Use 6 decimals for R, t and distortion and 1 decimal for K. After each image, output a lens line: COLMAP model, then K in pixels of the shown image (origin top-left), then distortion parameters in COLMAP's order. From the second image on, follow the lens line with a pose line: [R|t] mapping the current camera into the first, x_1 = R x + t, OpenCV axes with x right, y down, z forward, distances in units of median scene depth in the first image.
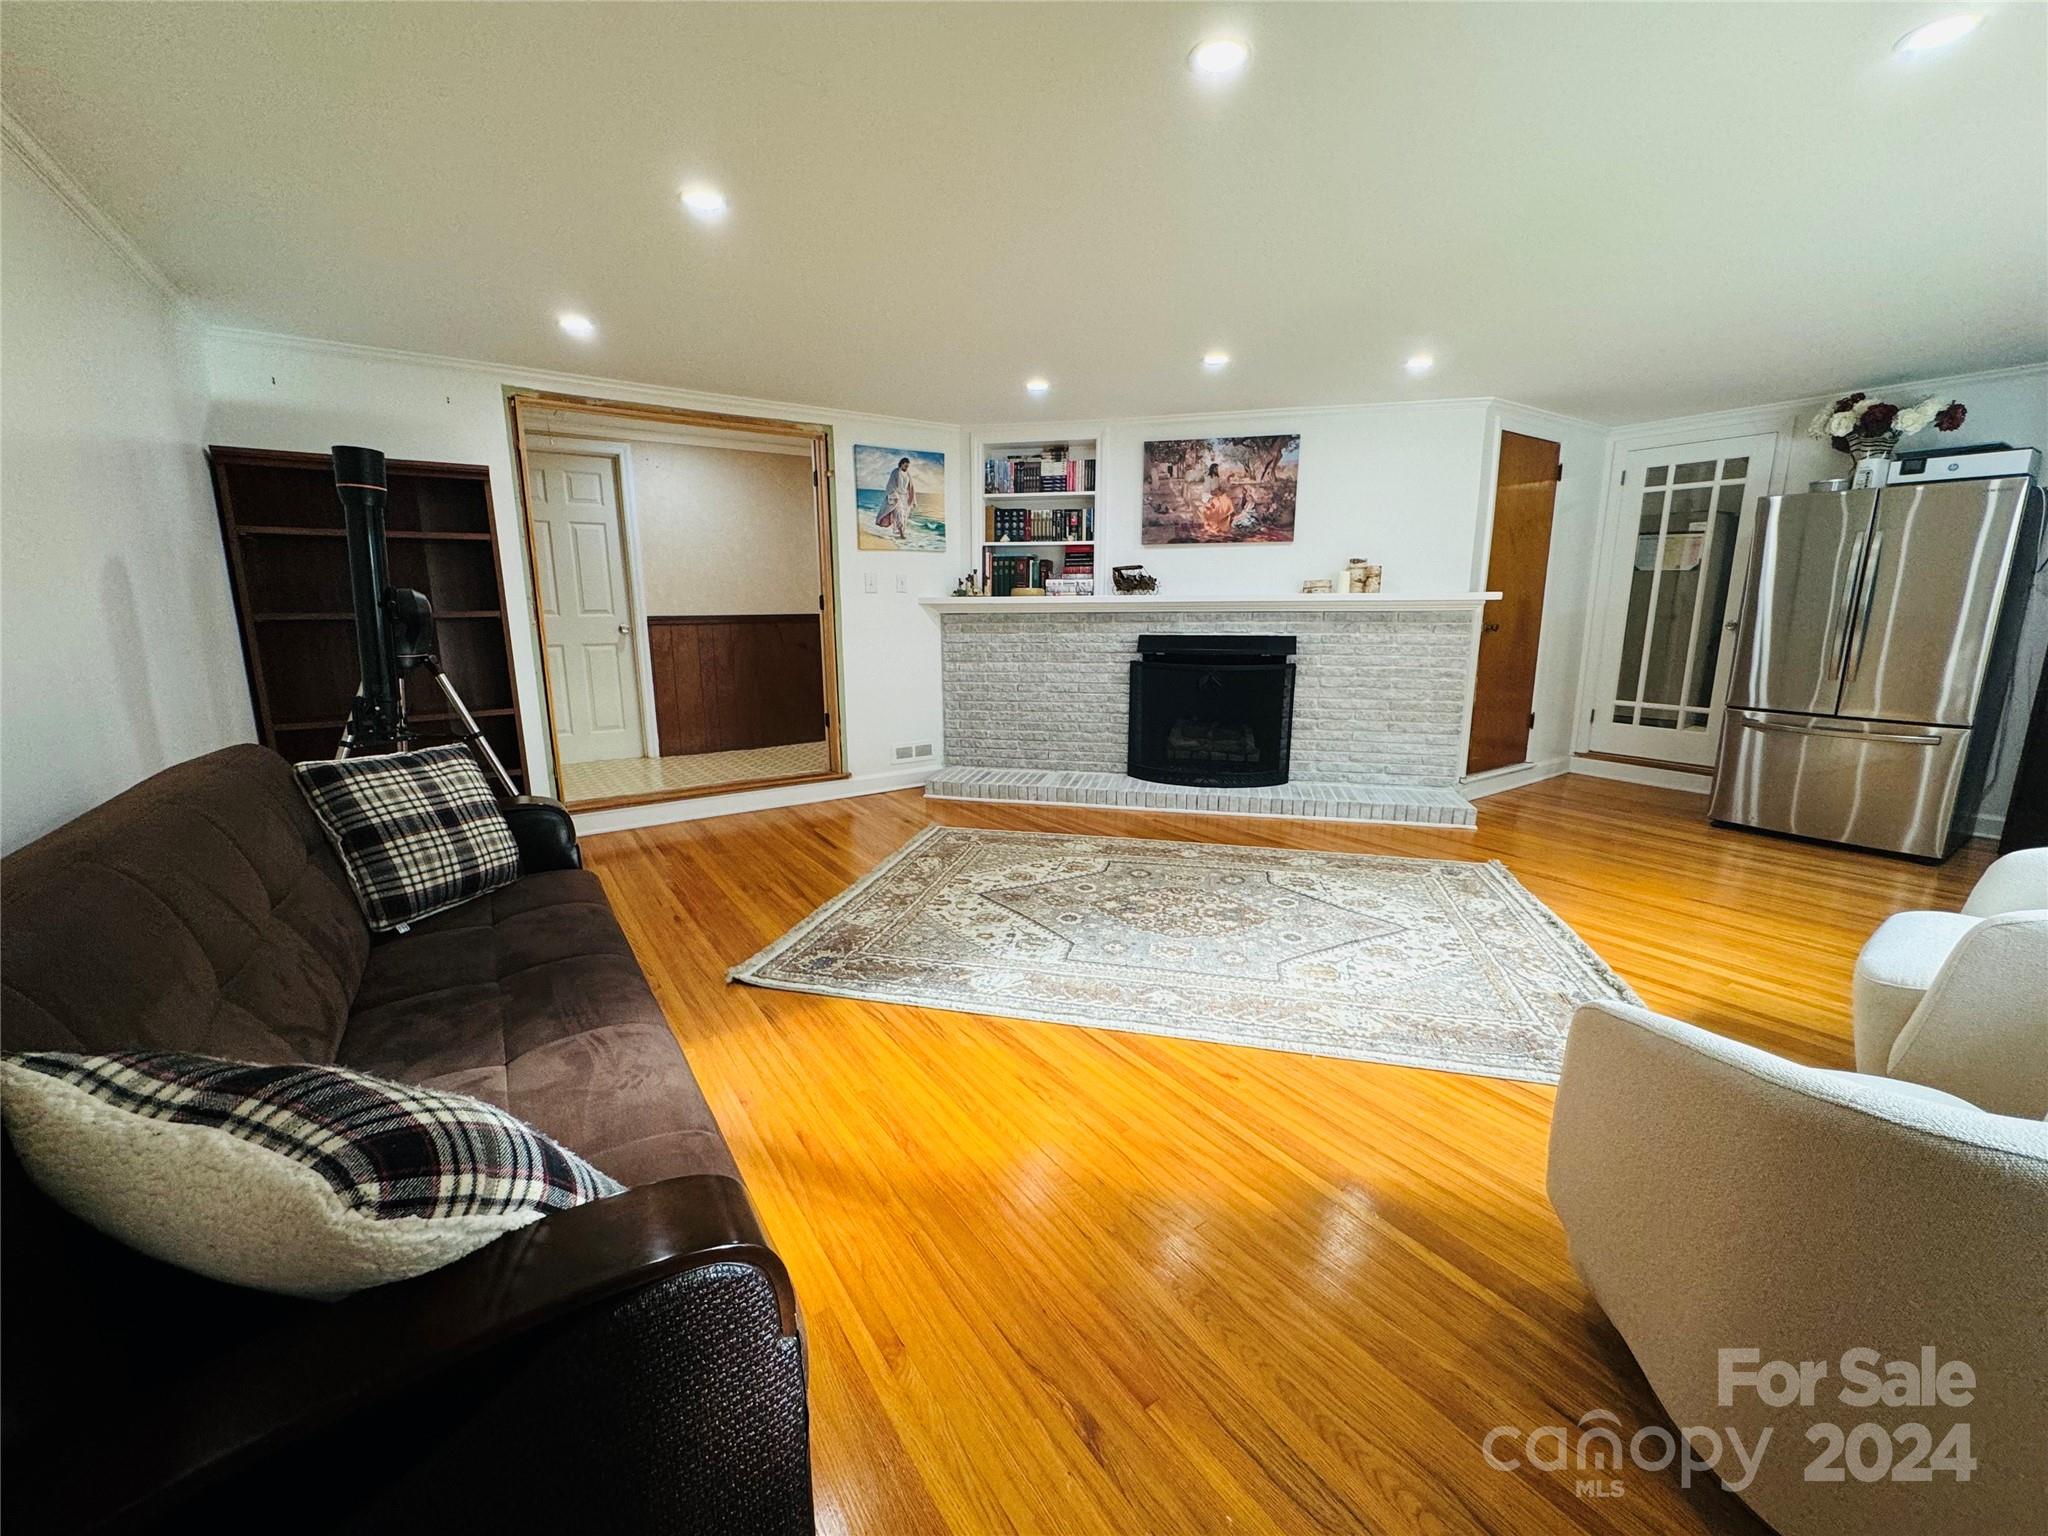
lens RADIAL K [[816.0, 0, 1025.2], [0, 816.0, 764.3], [0, 0, 1]] dist [-0.001491, -0.000491]
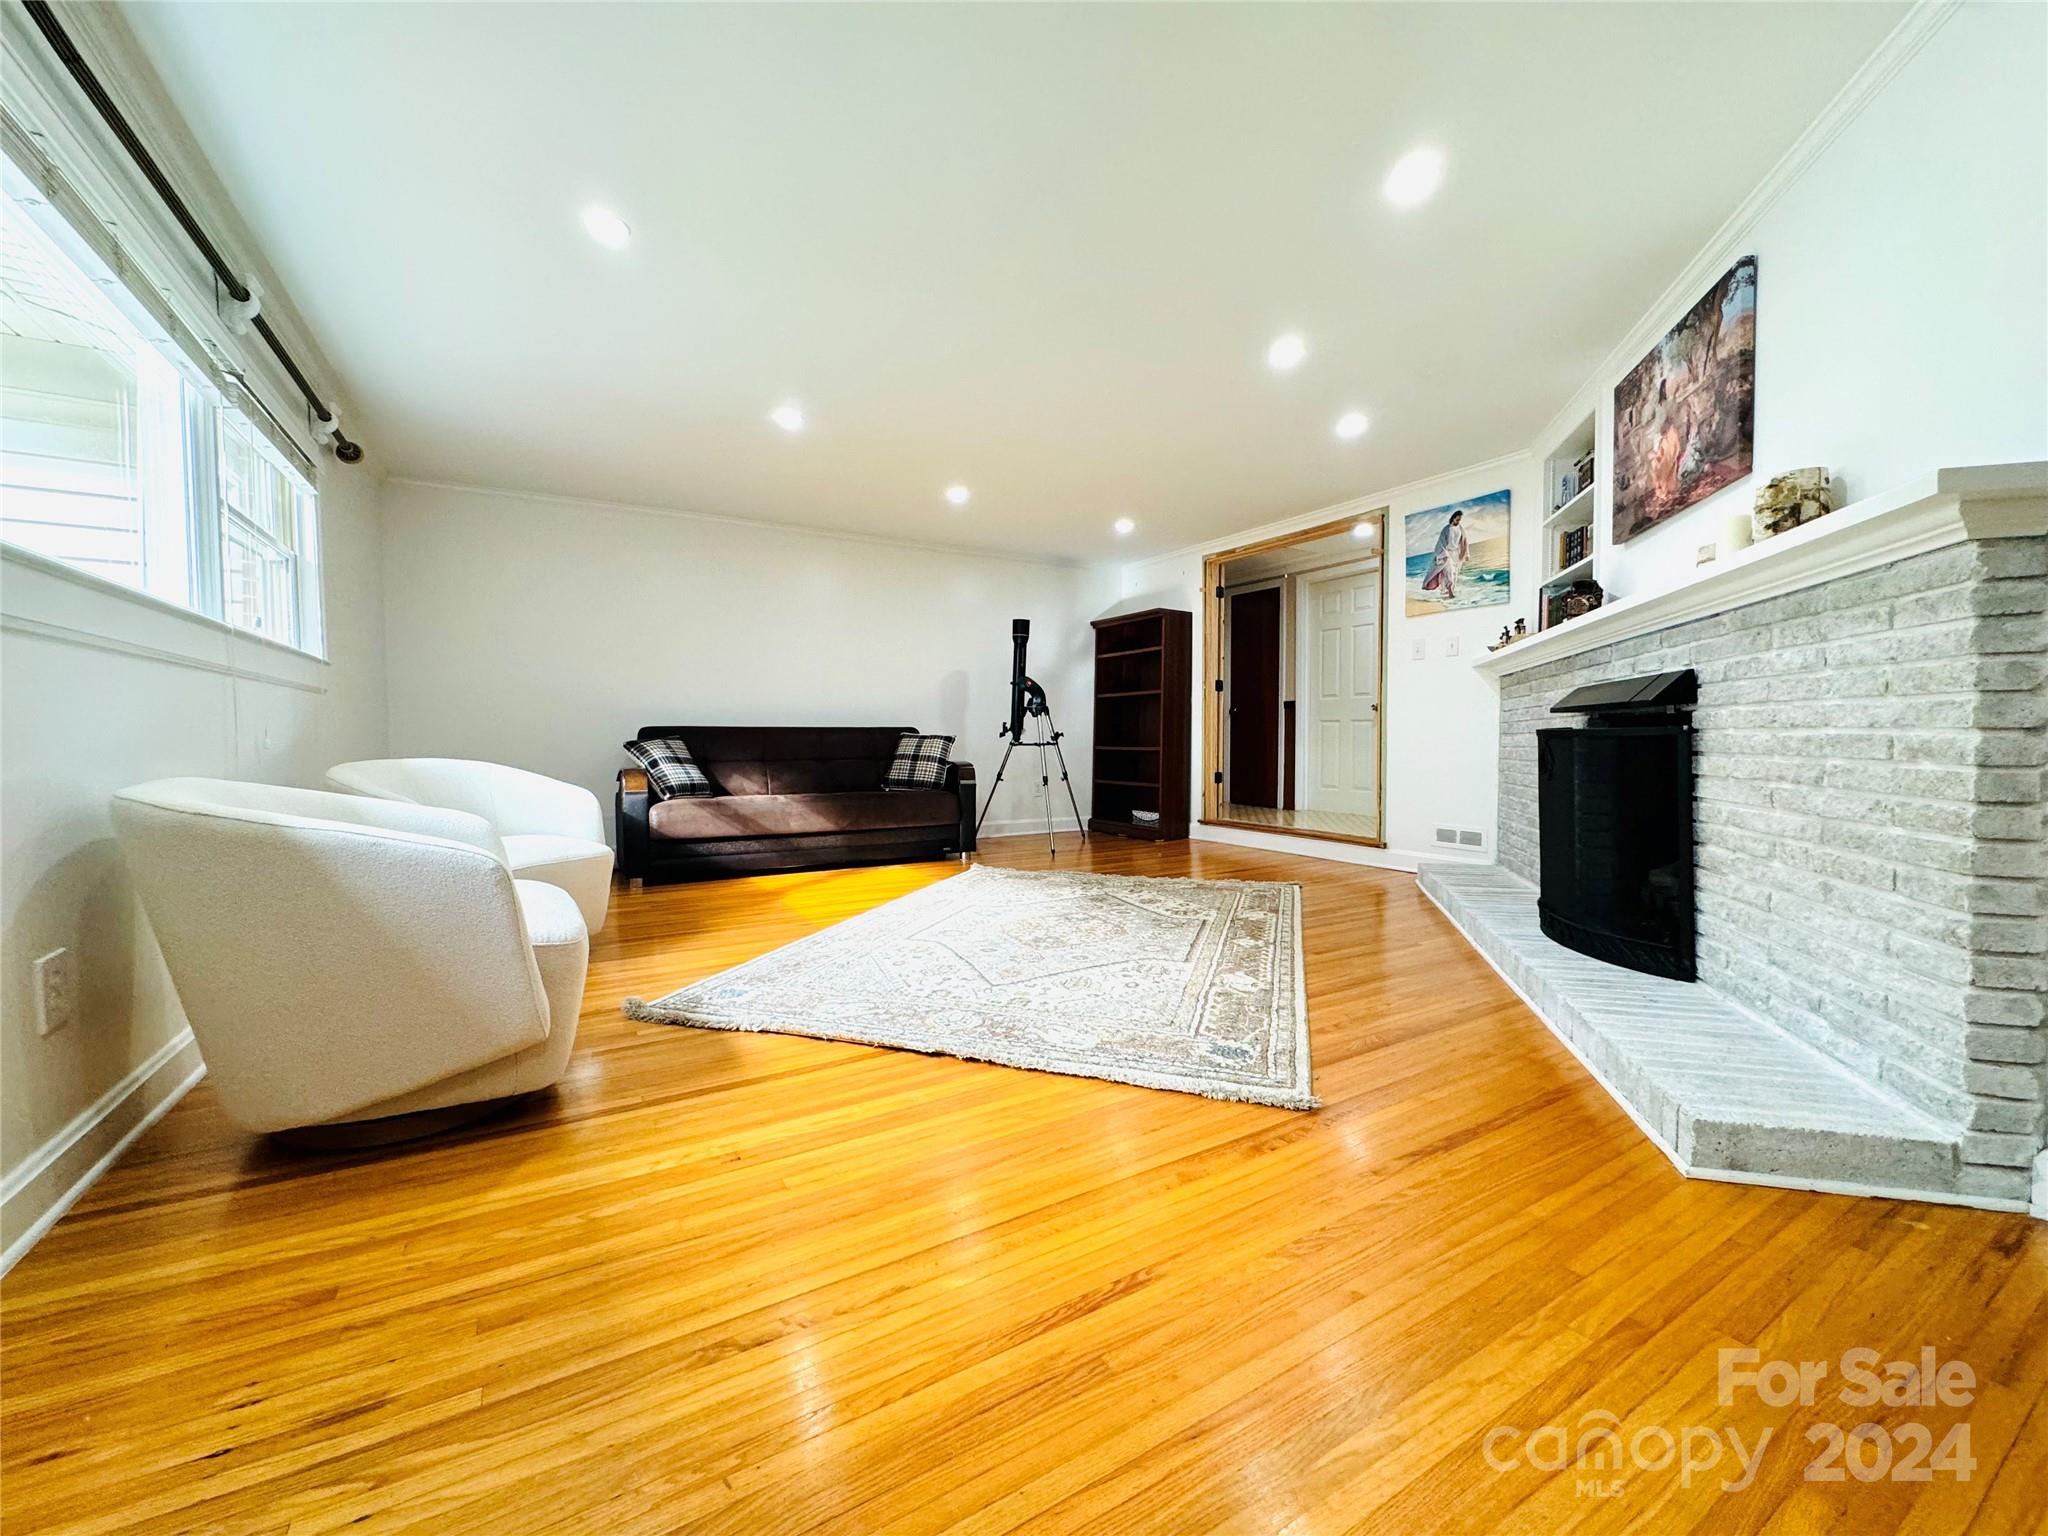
lens RADIAL K [[816.0, 0, 1017.6], [0, 816.0, 760.5], [0, 0, 1]] dist [-0.001491, -0.000491]
pose [[-0.069655, 0.033802, -0.996998, 0.829529], [-0.194281, 0.979829, 0.046794, -0.049444], [0.978470, 0.196957, -0.061683, 0.644279]]
